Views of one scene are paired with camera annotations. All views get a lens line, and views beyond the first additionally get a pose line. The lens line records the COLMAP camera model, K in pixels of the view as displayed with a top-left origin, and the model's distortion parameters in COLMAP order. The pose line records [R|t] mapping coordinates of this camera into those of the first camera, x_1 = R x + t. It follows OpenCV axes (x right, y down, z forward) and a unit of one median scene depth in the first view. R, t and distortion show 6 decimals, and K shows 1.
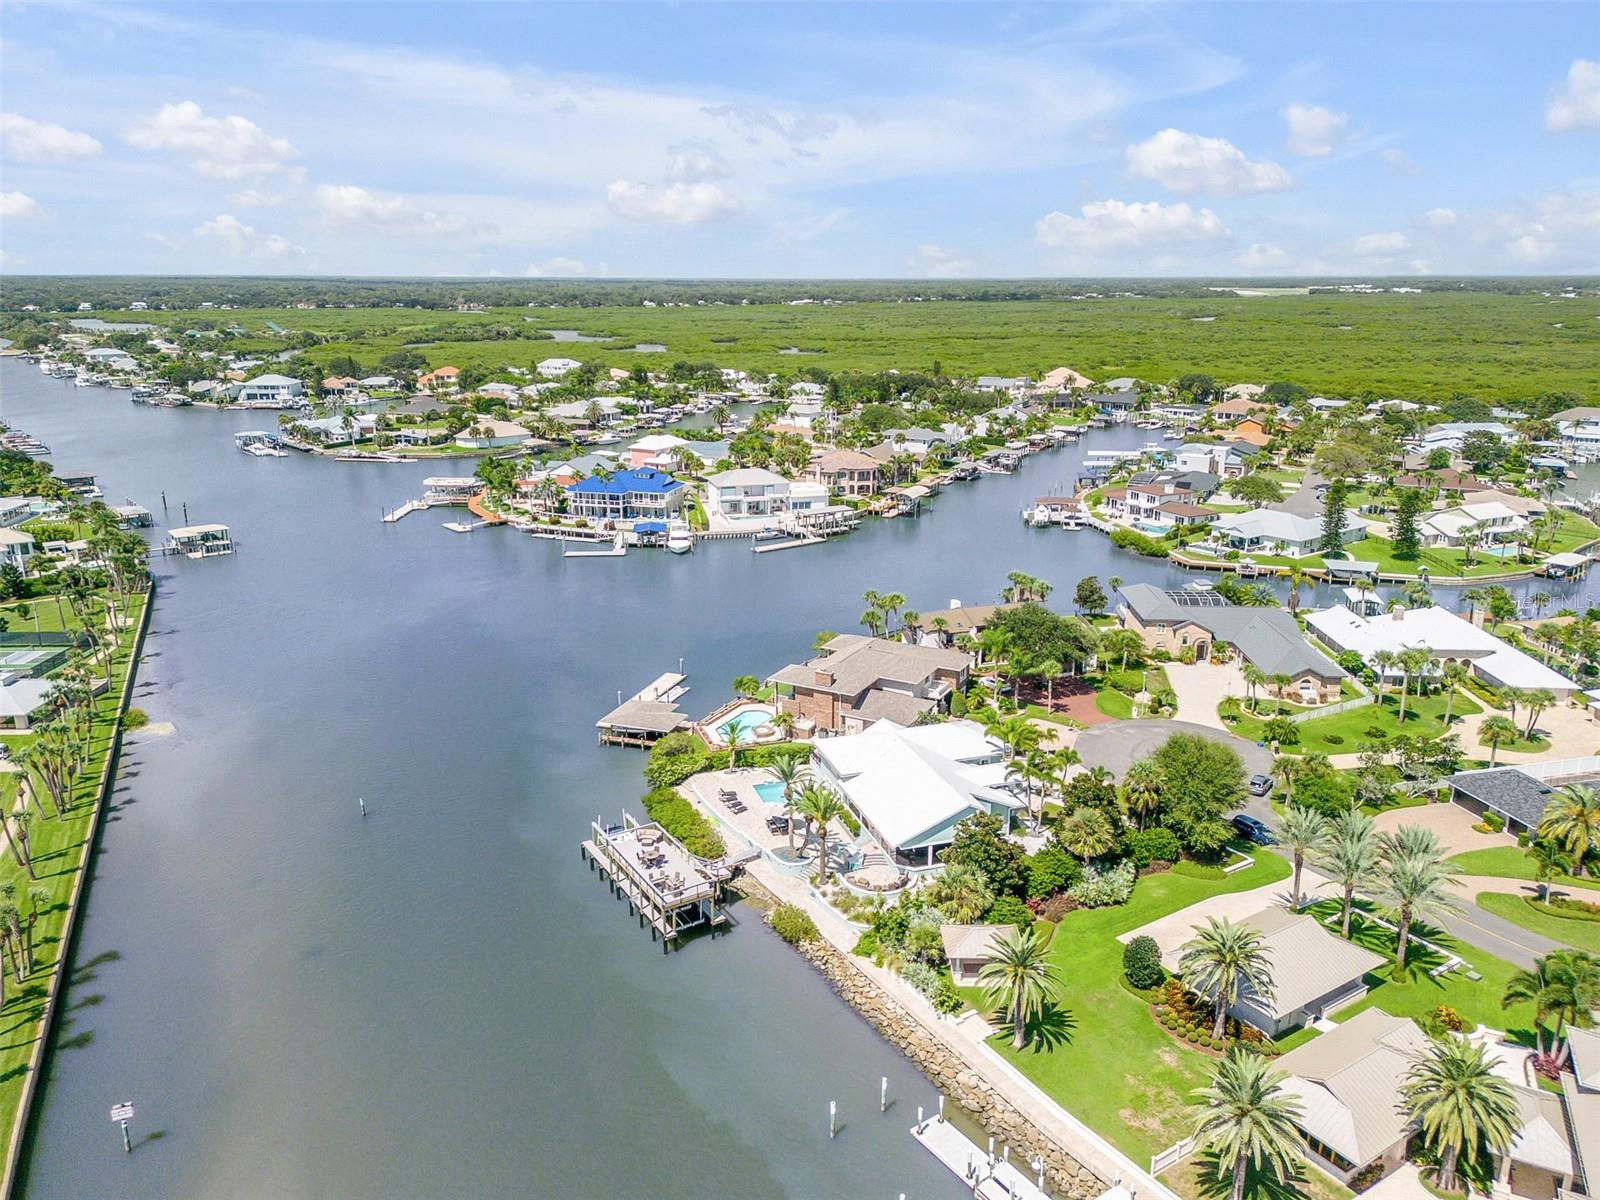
lens RADIAL K [[1150.2, 0, 804.0], [0, 1150.2, 616.5], [0, 0, 1]] dist [0.065925, -0.056837]
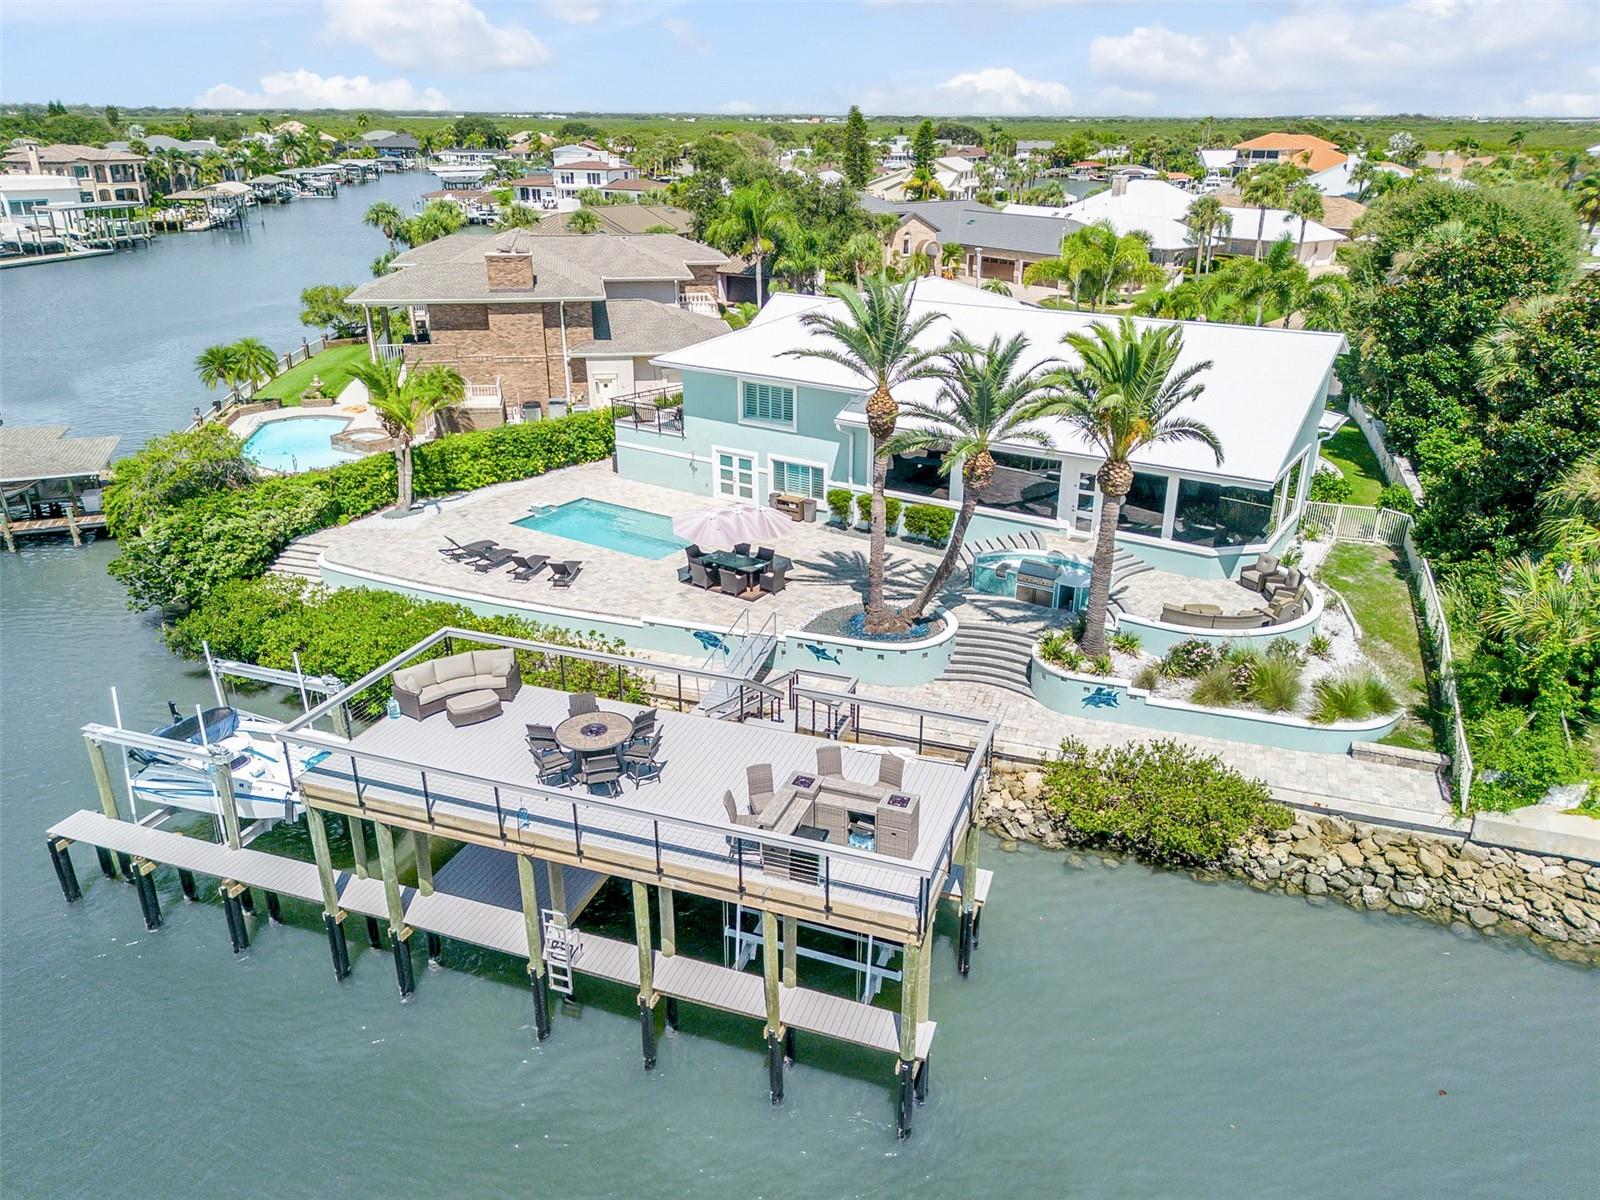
lens RADIAL K [[1157.3, 0, 803.2], [0, 1157.3, 622.0], [0, 0, 1]] dist [0.084345, -0.096211]
pose [[0.780491, -0.243508, 0.575792, -0.094596], [0.173391, 0.969207, 0.174854, 0.067297], [-0.600640, -0.036635, 0.798680, 0.346773]]
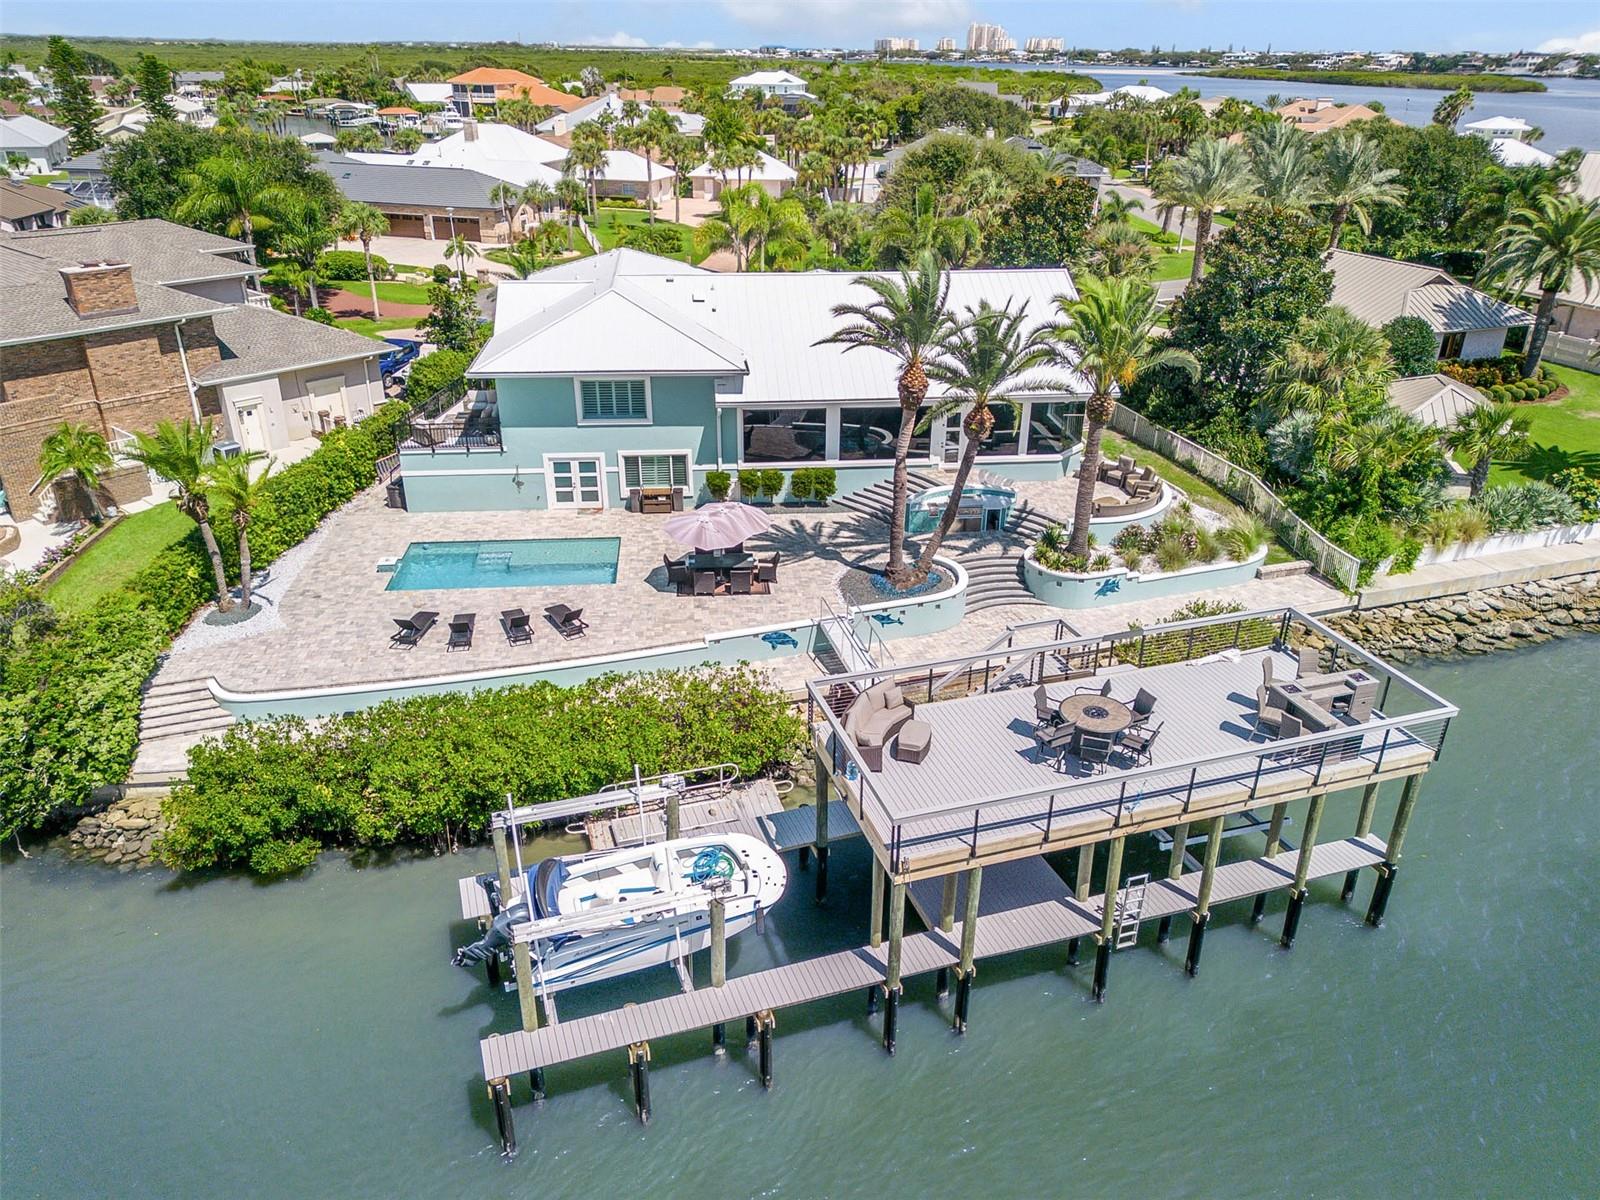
lens RADIAL K [[1150.2, 0, 804.0], [0, 1150.2, 616.5], [0, 0, 1]] dist [0.065925, -0.056837]
pose [[0.217191, -0.426229, 0.878155, -0.145141], [0.270245, 0.890722, 0.365490, 0.038745], [-0.937974, 0.157936, 0.308643, 0.419991]]
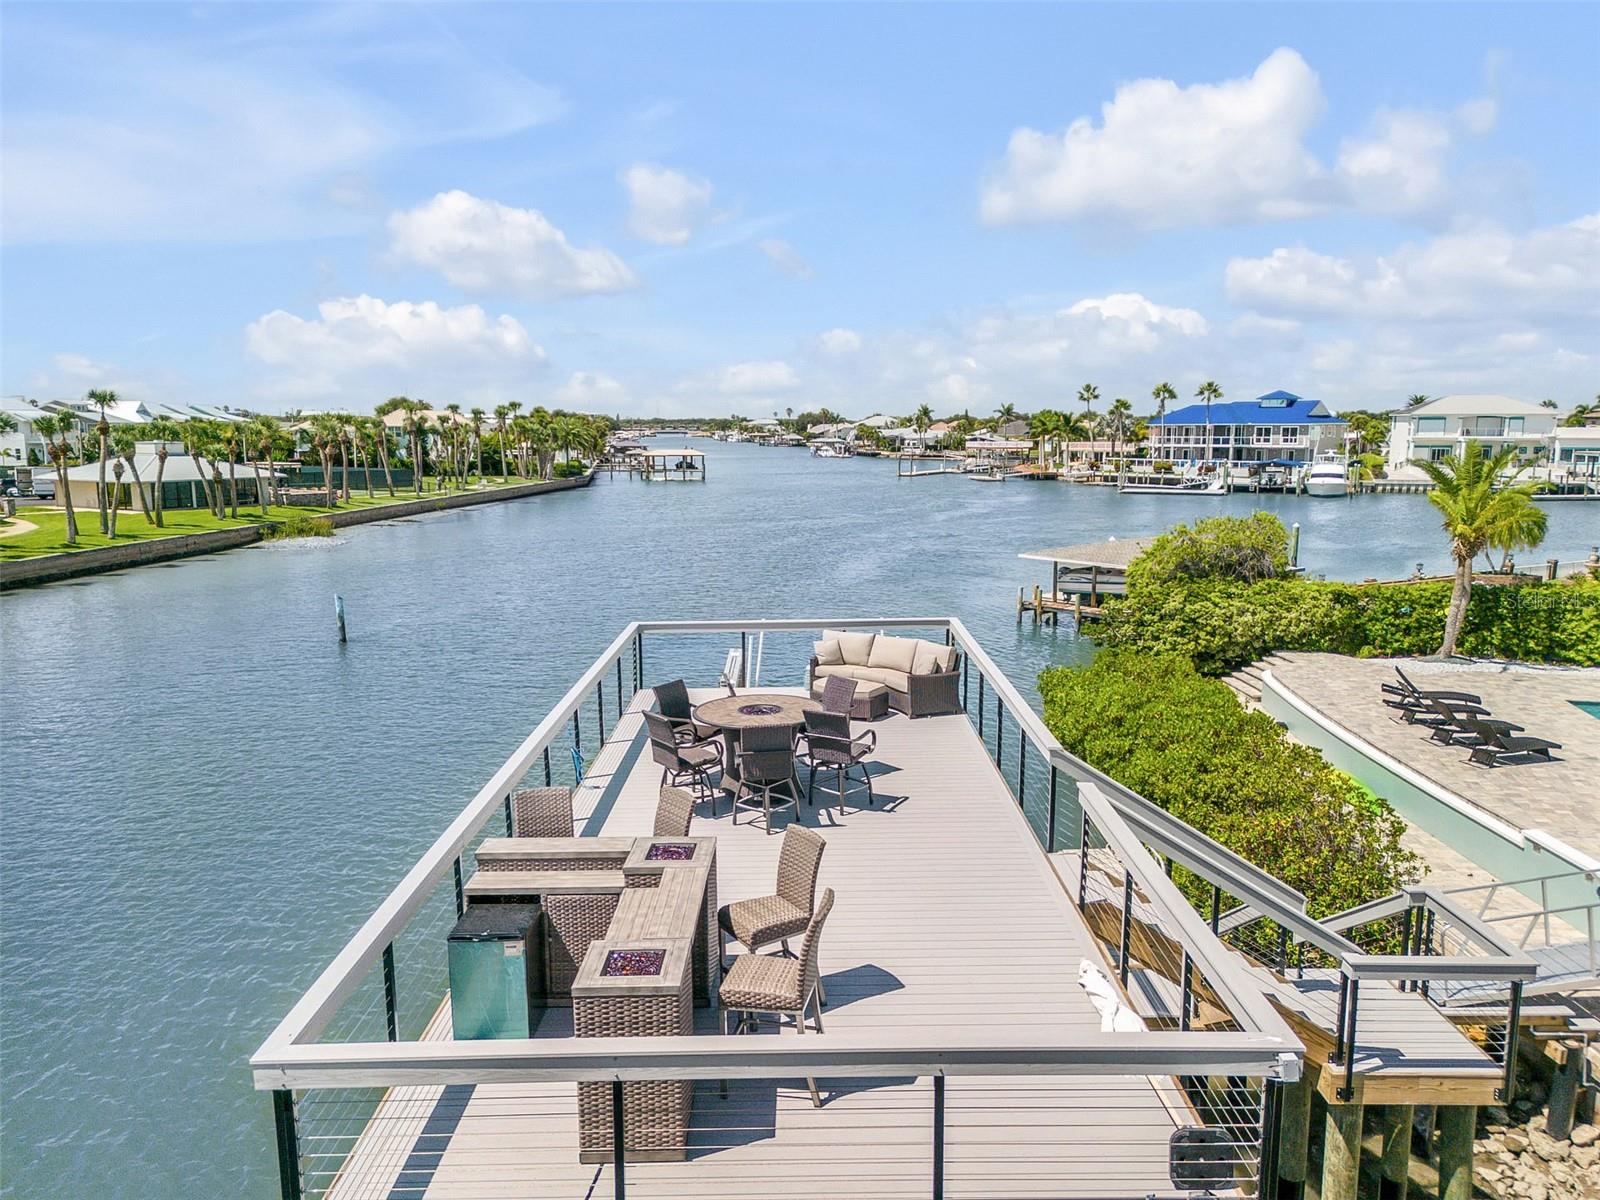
lens RADIAL K [[1143.2, 0, 803.1], [0, 1143.2, 622.5], [0, 0, 1]] dist [0.077283, -0.083716]
pose [[0.853855, 0.088498, -0.512932, -0.028851], [-0.149224, 0.985695, -0.078340, 0.088461], [0.498662, 0.143433, 0.854847, 0.384541]]
